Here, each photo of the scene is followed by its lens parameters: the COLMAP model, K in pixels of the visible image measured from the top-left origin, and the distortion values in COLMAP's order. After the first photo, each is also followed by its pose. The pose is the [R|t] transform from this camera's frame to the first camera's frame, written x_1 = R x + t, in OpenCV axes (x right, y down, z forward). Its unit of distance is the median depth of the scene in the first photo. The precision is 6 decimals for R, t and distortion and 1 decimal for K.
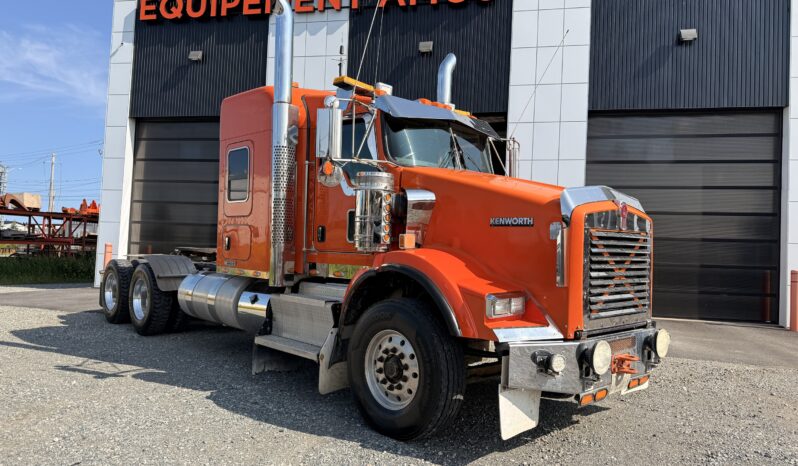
lens RADIAL K [[558.2, 0, 393.3], [0, 558.2, 227.8], [0, 0, 1]] dist [0.030397, -0.013807]
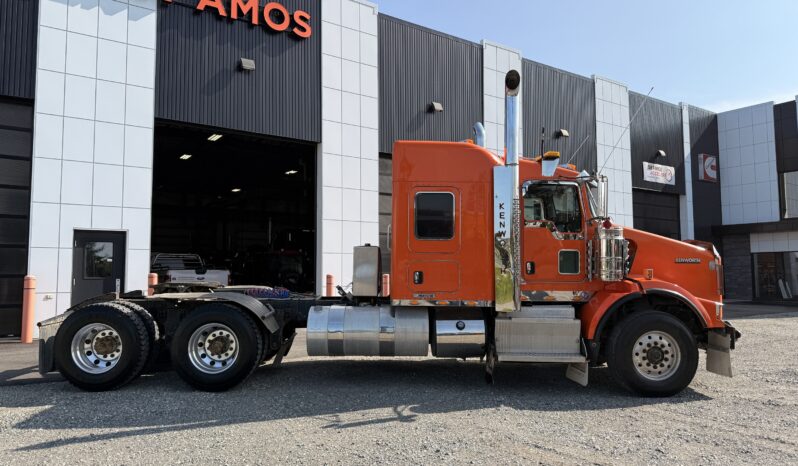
lens RADIAL K [[558.2, 0, 397.5], [0, 558.2, 237.0], [0, 0, 1]] dist [0.030397, -0.013807]
pose [[0.682287, 0.003918, 0.731074, -1.170782], [-0.006915, 0.999975, 0.001095, -0.055463], [-0.731052, -0.005803, 0.682297, 0.317881]]
